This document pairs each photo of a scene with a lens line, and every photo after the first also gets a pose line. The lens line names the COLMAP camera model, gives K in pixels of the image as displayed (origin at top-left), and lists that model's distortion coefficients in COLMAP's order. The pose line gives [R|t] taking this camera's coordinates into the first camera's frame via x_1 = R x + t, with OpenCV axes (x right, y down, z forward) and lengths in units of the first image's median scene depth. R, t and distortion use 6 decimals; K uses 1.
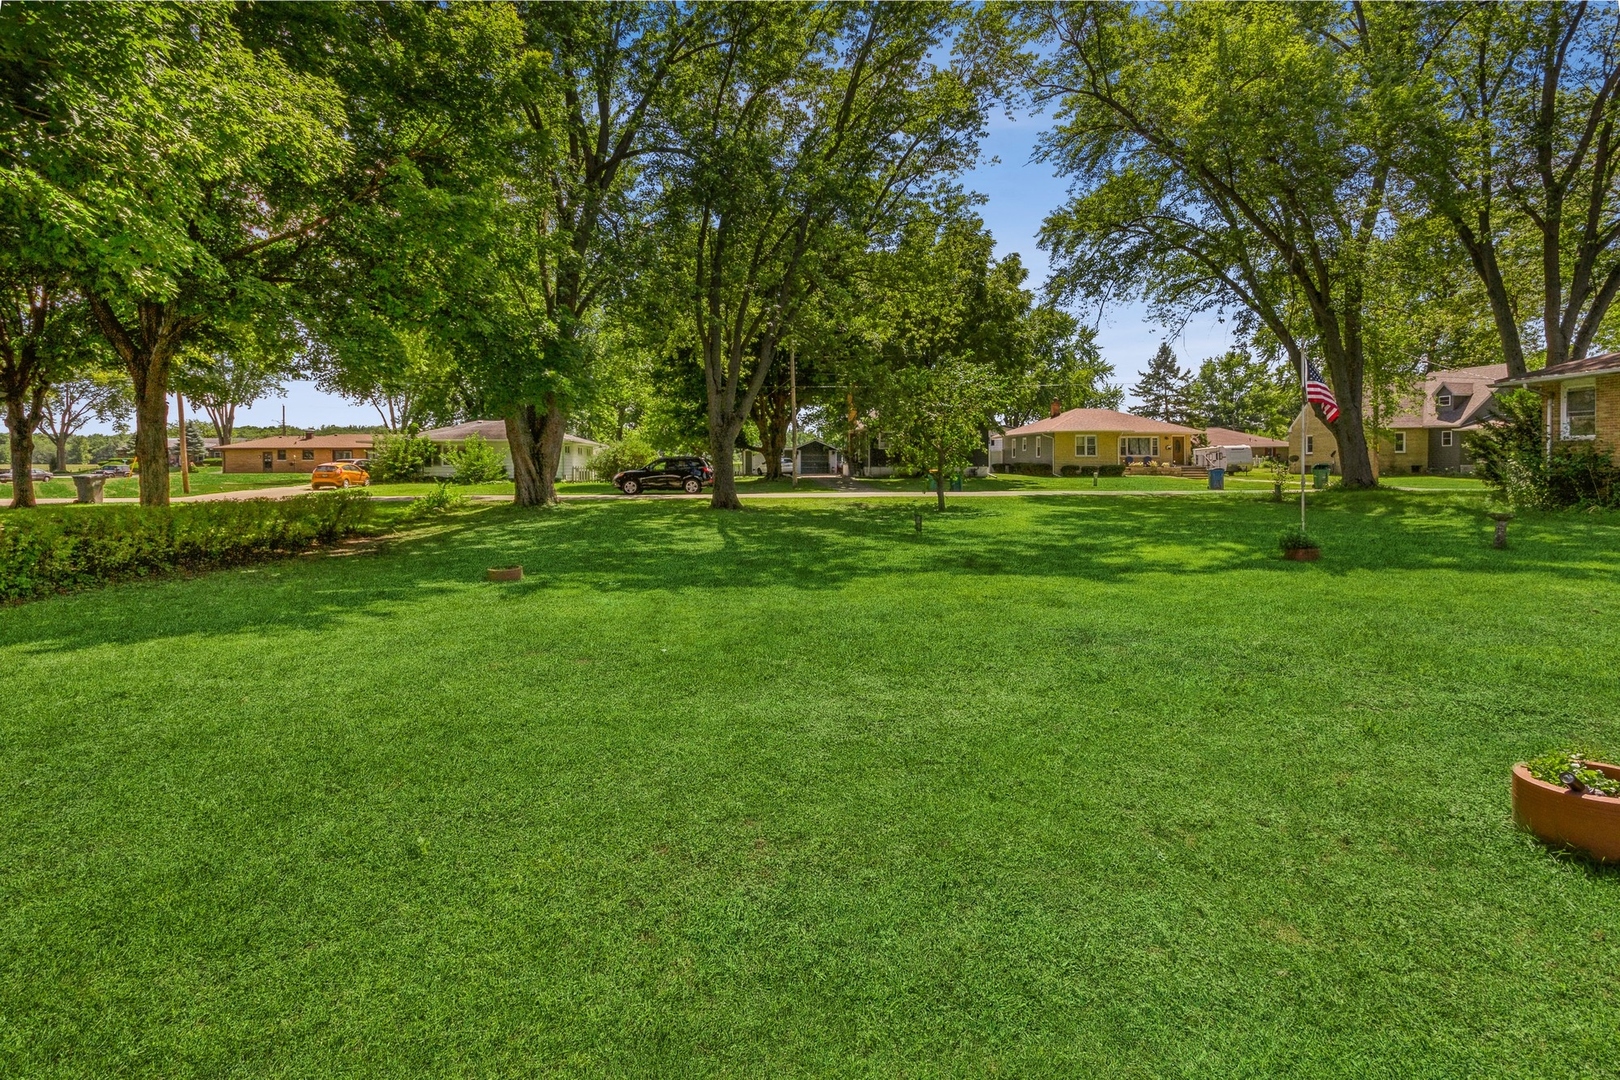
lens RADIAL K [[792.8, 0, 848.9], [0, 792.8, 511.5], [0, 0, 1]] dist [0.002277, 0.000604]
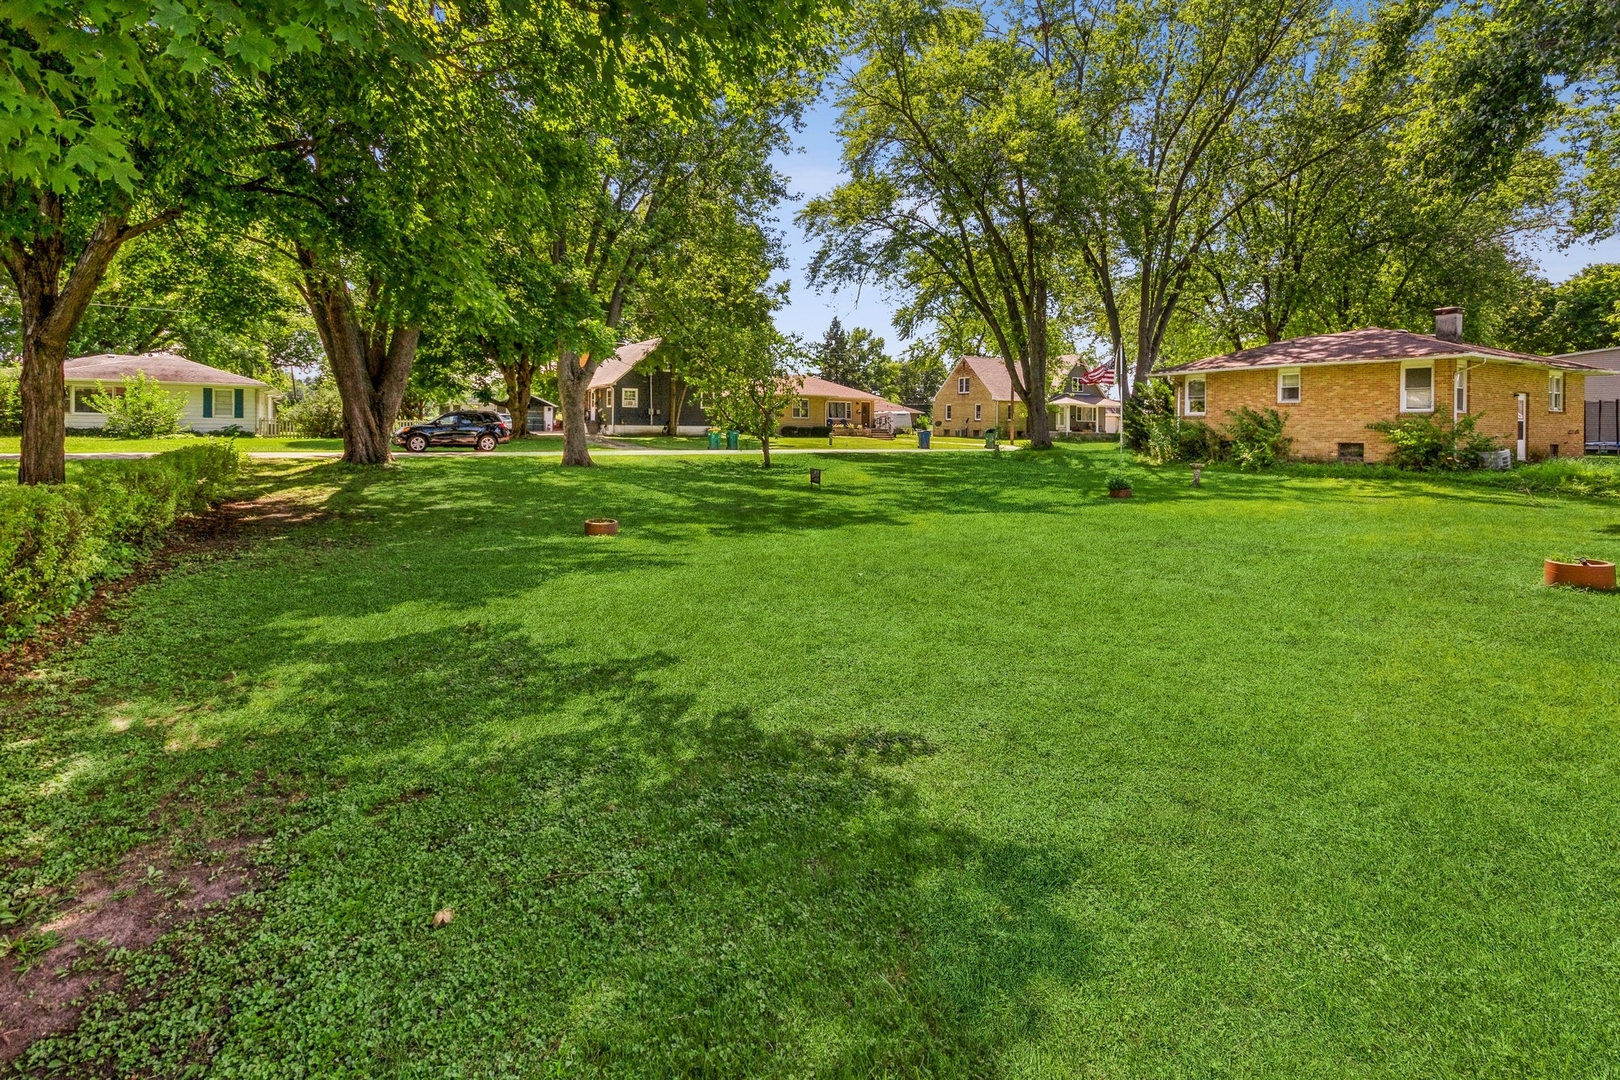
lens RADIAL K [[854.5, 0, 806.0], [0, 854.5, 449.7], [0, 0, 1]] dist [0.002527, 0.000575]
pose [[0.880317, 0.003653, 0.474372, -0.344754], [0.010323, 0.999586, -0.026855, 0.006022], [-0.474274, 0.028538, 0.879915, -0.034472]]
